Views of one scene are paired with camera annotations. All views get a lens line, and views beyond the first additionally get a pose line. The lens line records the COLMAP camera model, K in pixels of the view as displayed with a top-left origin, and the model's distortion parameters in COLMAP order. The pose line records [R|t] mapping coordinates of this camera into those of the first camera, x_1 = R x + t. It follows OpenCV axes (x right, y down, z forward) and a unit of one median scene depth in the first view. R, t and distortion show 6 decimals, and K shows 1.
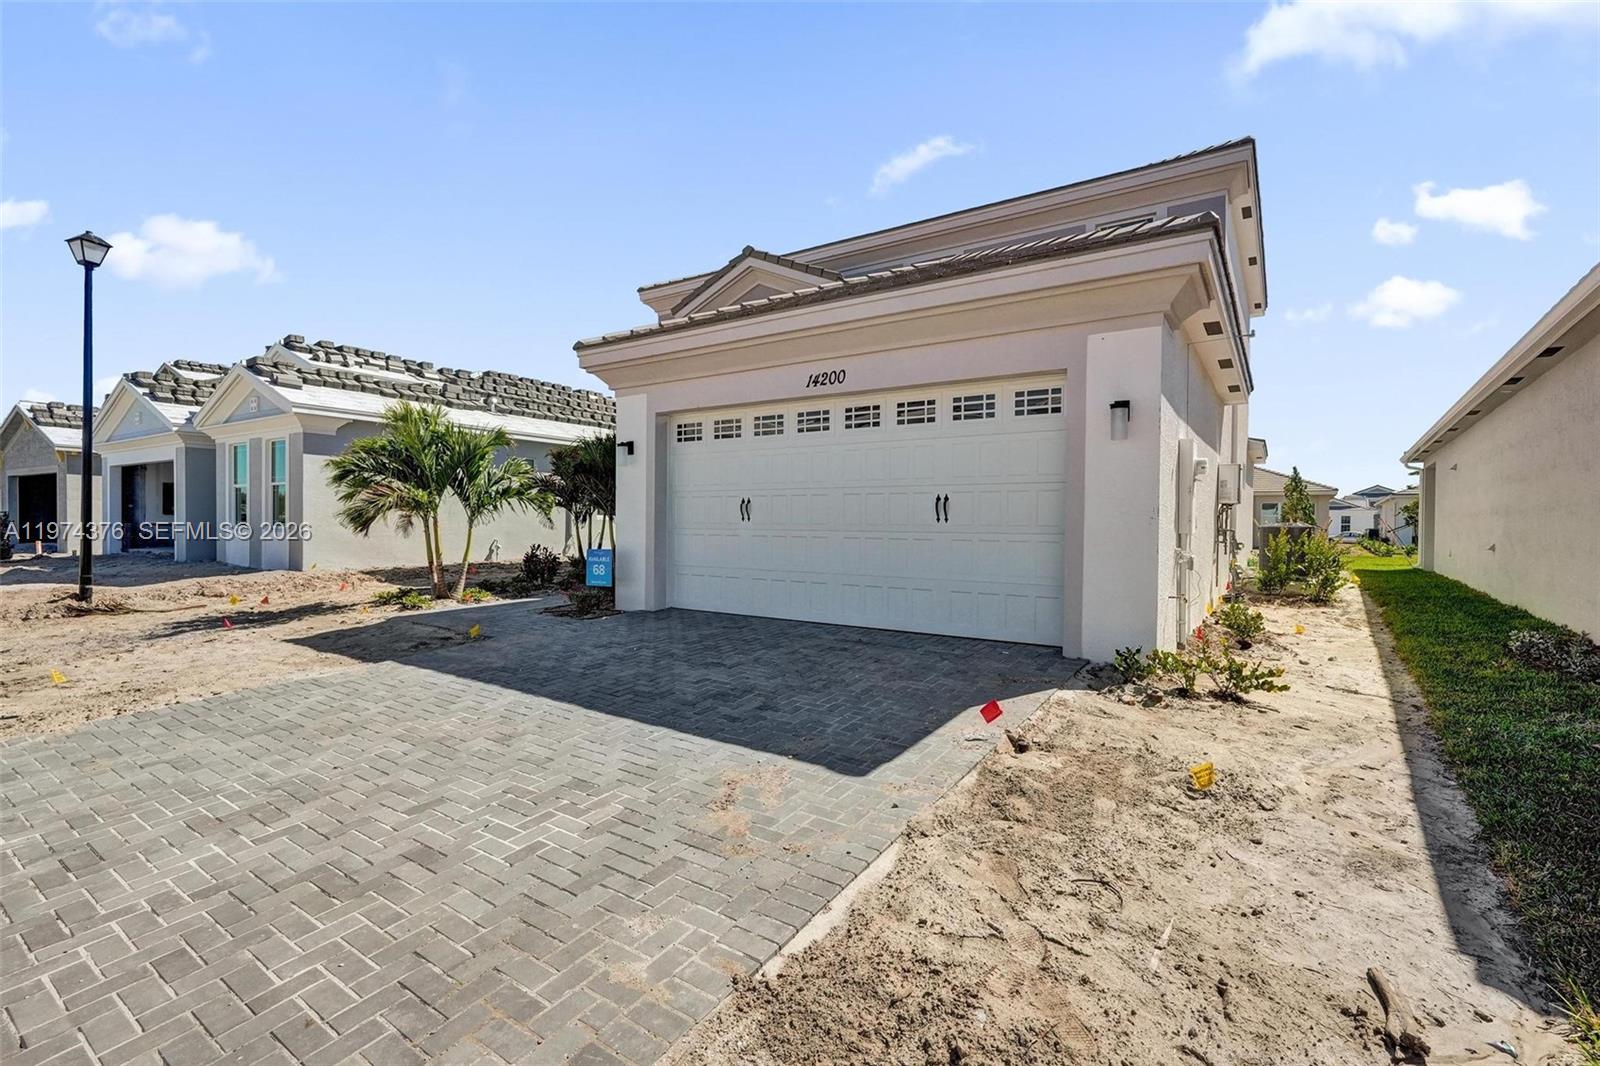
lens RADIAL K [[719.8, 0, 807.8], [0, 719.8, 525.3], [0, 0, 1]] dist [-0.002657, -0.000033]
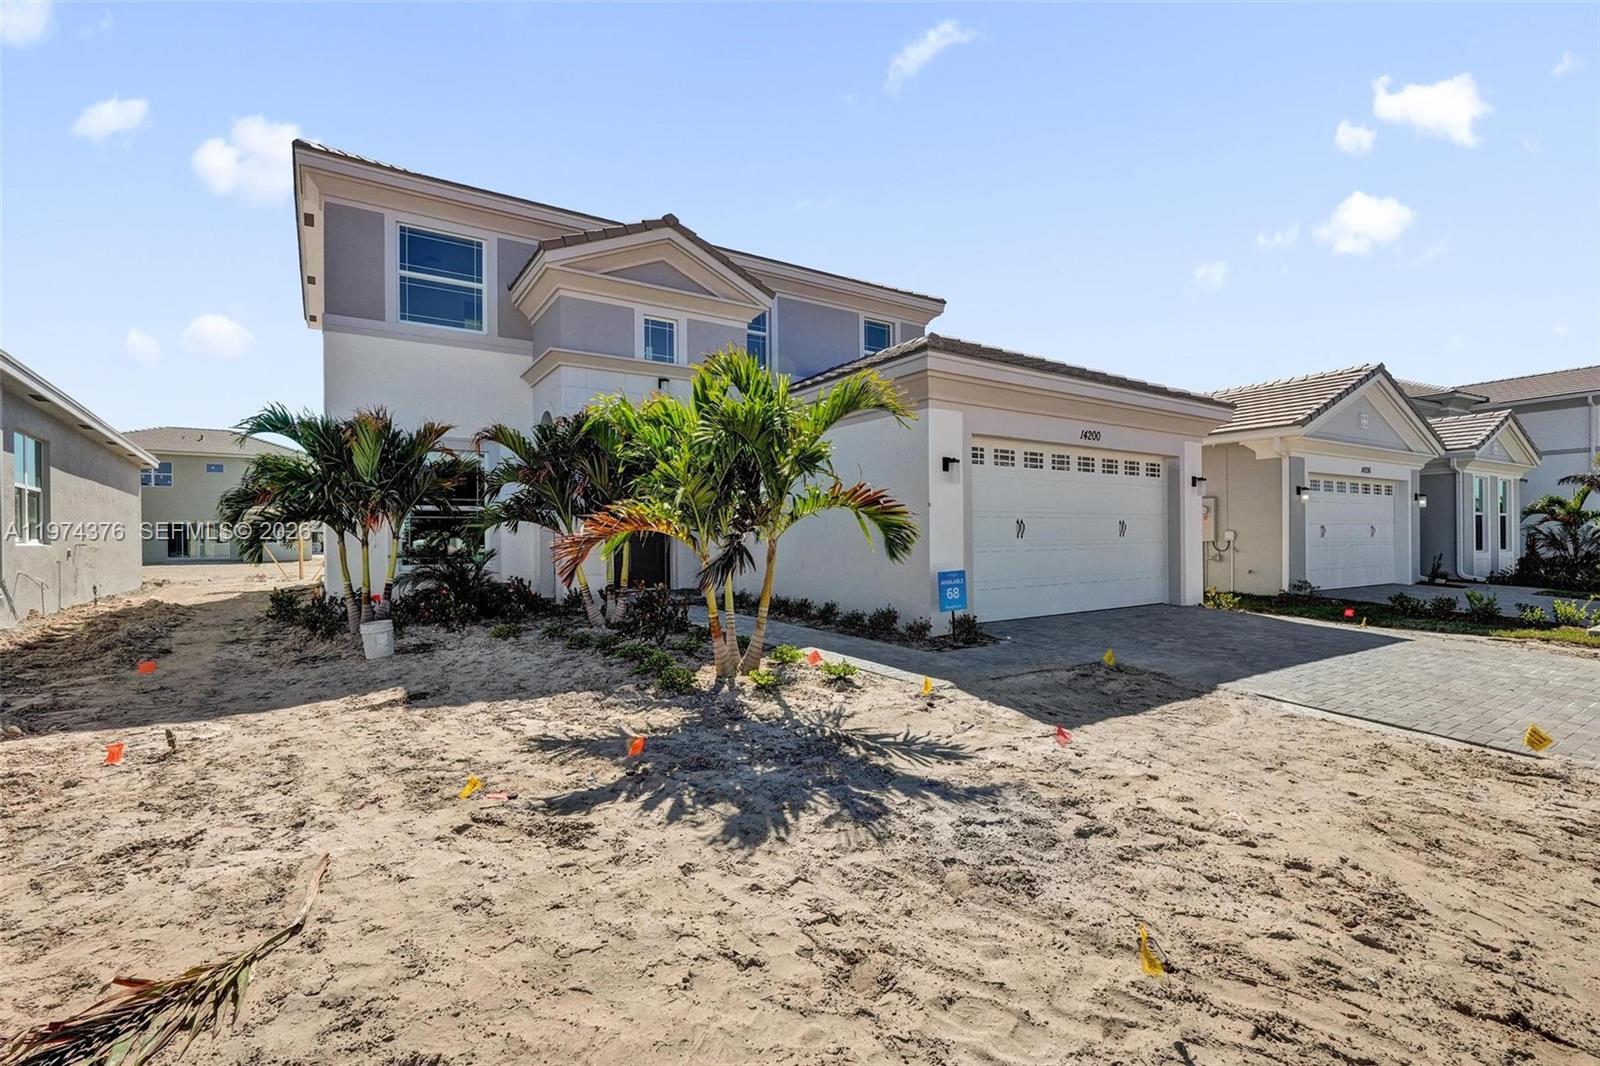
lens RADIAL K [[719.8, 0, 806.5], [0, 719.8, 540.5], [0, 0, 1]] dist [-0.002657, -0.000033]
pose [[0.374137, -0.010444, 0.927315, -1.256542], [0.016521, 0.999853, 0.004595, -0.013463], [-0.927226, 0.013601, 0.374254, 0.848026]]
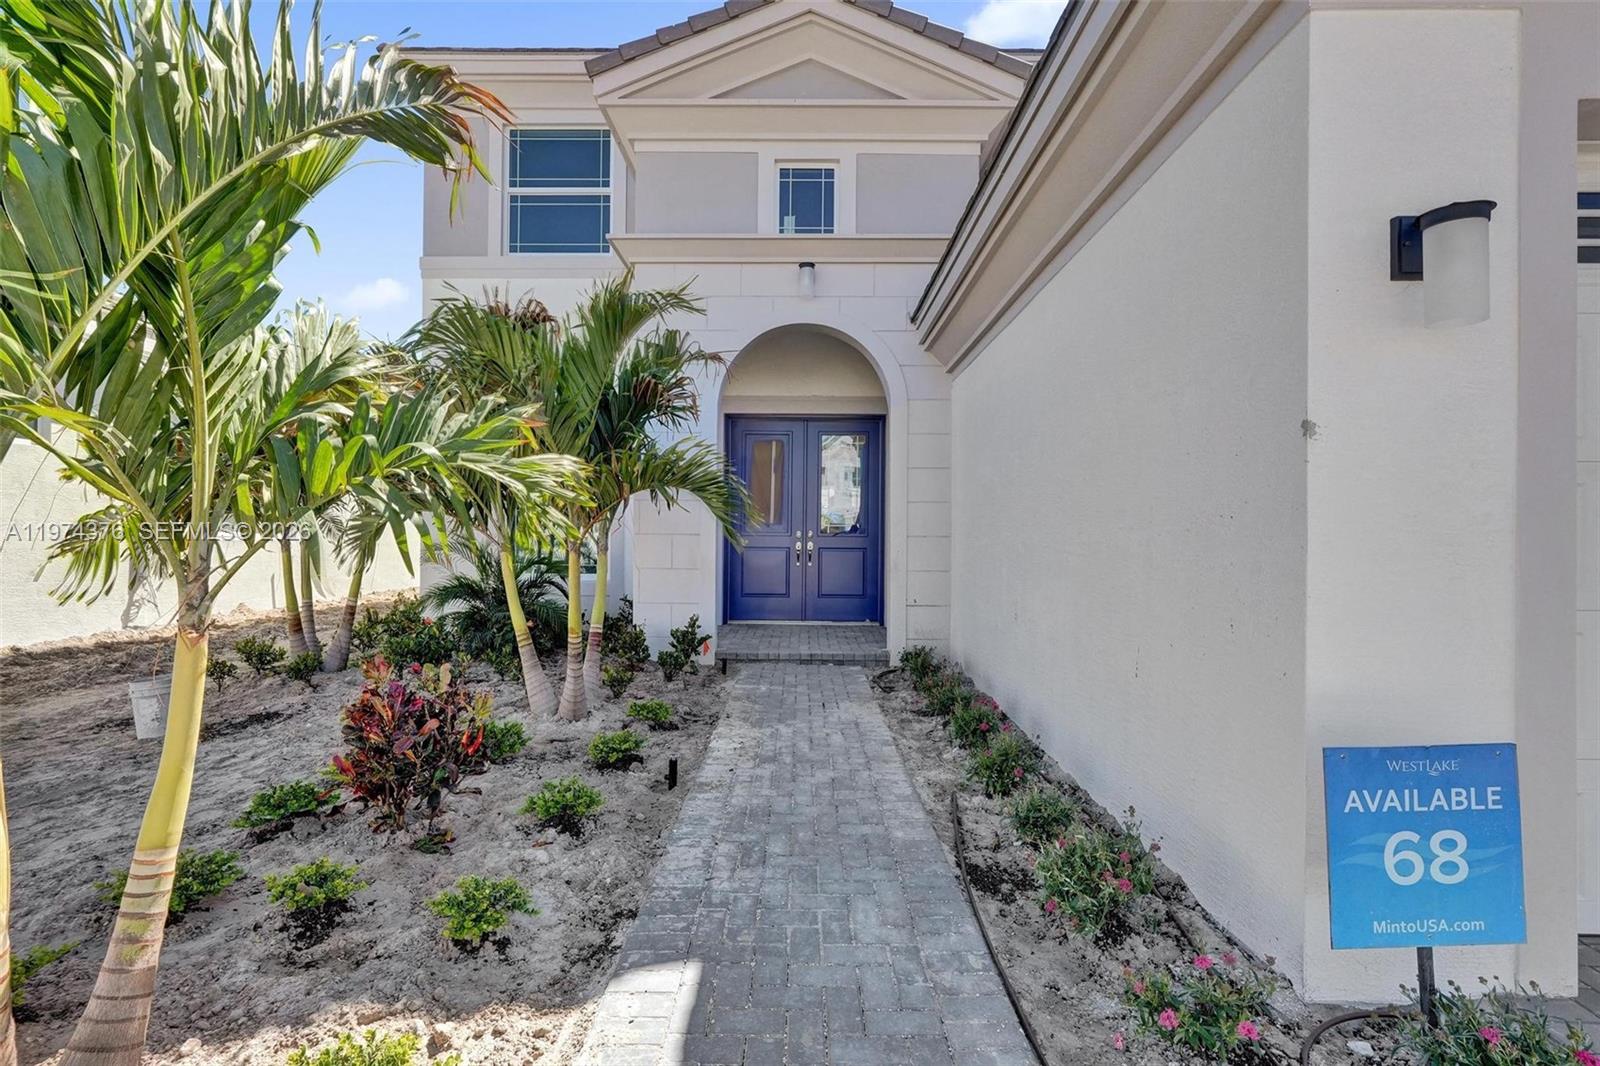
lens RADIAL K [[719.8, 0, 811.6], [0, 719.8, 535.7], [0, 0, 1]] dist [-0.002657, -0.000033]
pose [[0.814220, -0.014576, 0.580374, -0.535641], [0.016572, 0.999861, 0.001862, -0.023127], [-0.580320, 0.008102, 0.814348, 0.966559]]
